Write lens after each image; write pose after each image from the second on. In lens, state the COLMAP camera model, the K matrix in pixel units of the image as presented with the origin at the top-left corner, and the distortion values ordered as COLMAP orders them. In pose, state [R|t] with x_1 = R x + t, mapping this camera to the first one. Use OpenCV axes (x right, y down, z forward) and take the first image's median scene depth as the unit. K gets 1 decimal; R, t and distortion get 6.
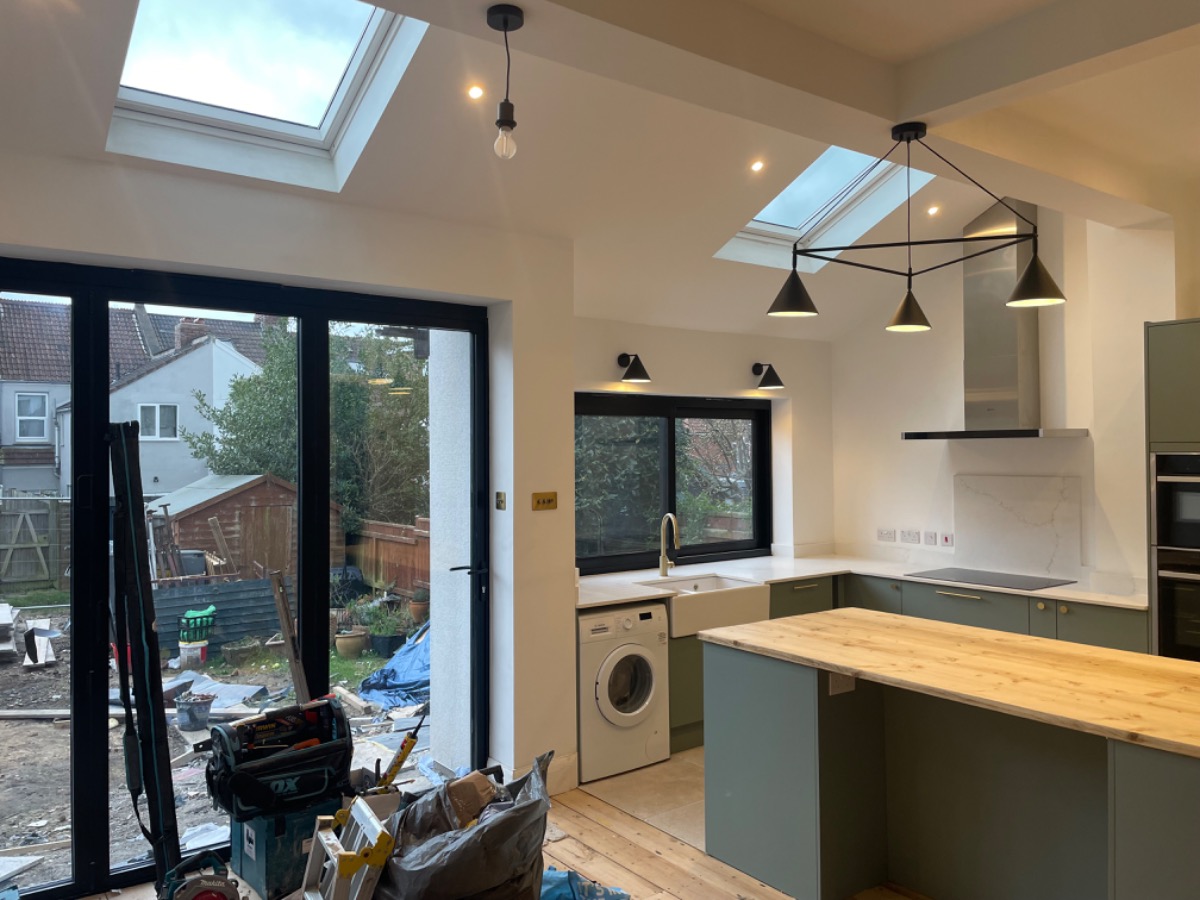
lens RADIAL K [[906.5, 0, 592.1], [0, 906.5, 436.2], [0, 0, 1]] dist [0.101382, -0.134978]
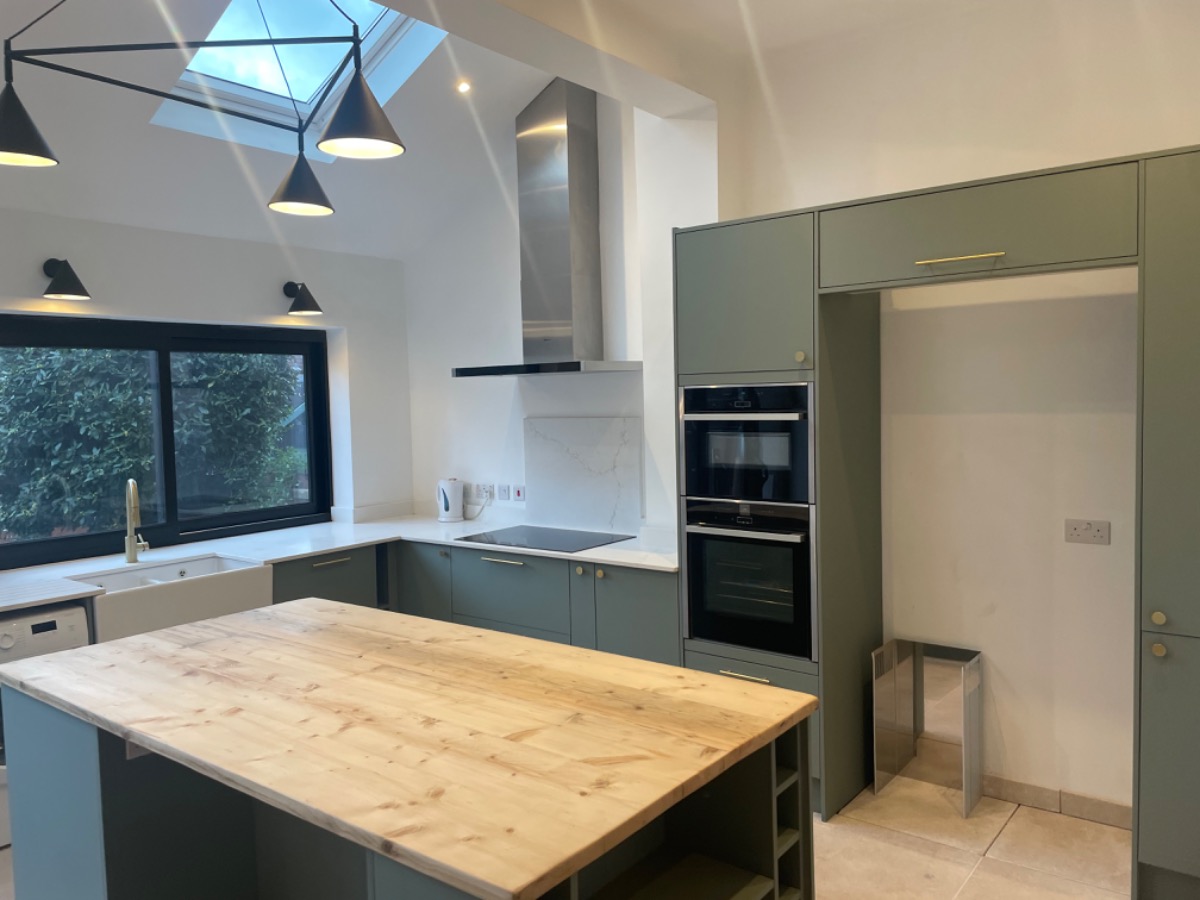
lens RADIAL K [[906.5, 0, 592.1], [0, 906.5, 436.2], [0, 0, 1]] dist [0.101382, -0.134978]
pose [[0.965870, -0.028127, 0.257496, 0.257661], [0.013361, 0.998173, 0.058917, 0.011124], [-0.258683, -0.053466, 0.964482, 0.181764]]
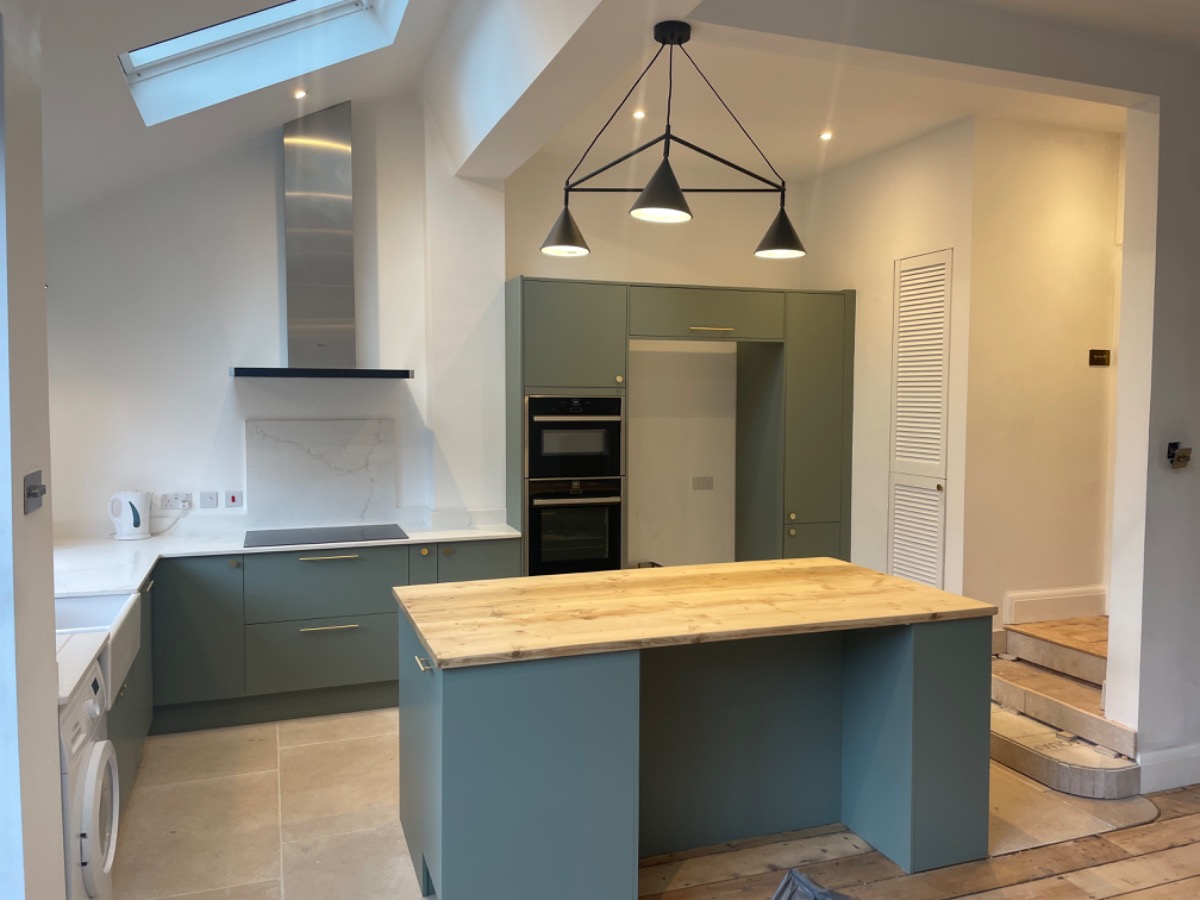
lens RADIAL K [[908.6, 0, 599.8], [0, 908.6, 445.2], [0, 0, 1]] dist [0.103485, -0.118215]
pose [[0.283309, -0.044342, 0.958003, -0.340986], [-0.021494, 0.998386, 0.052568, 0.015024], [-0.958788, -0.035485, 0.281899, 0.495735]]
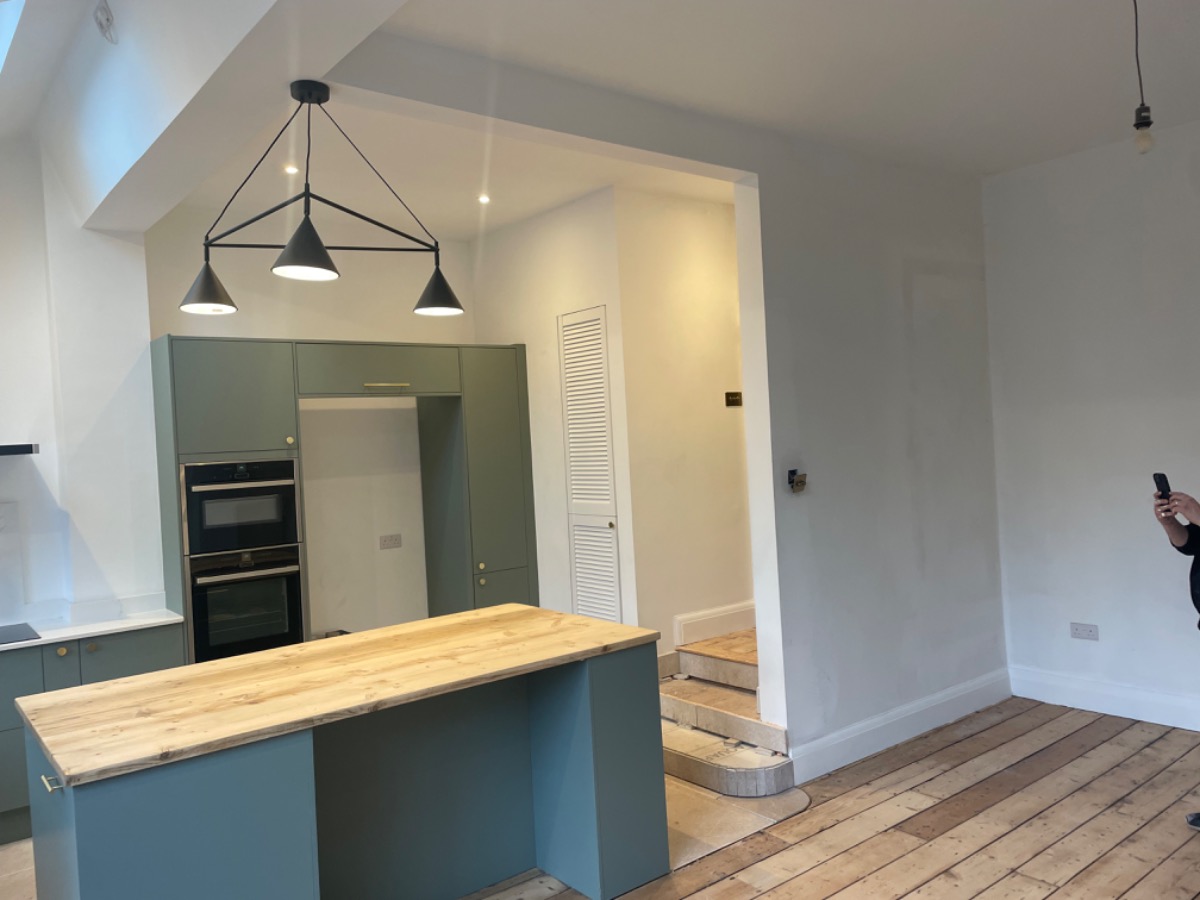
lens RADIAL K [[909.4, 0, 588.7], [0, 909.4, 444.7], [0, 0, 1]] dist [0.112002, -0.141893]
pose [[-0.027274, 0.003415, 0.999622, -0.340930], [0.039138, 0.999231, -0.002346, 0.013391], [-0.998862, 0.039059, -0.027387, 0.476369]]
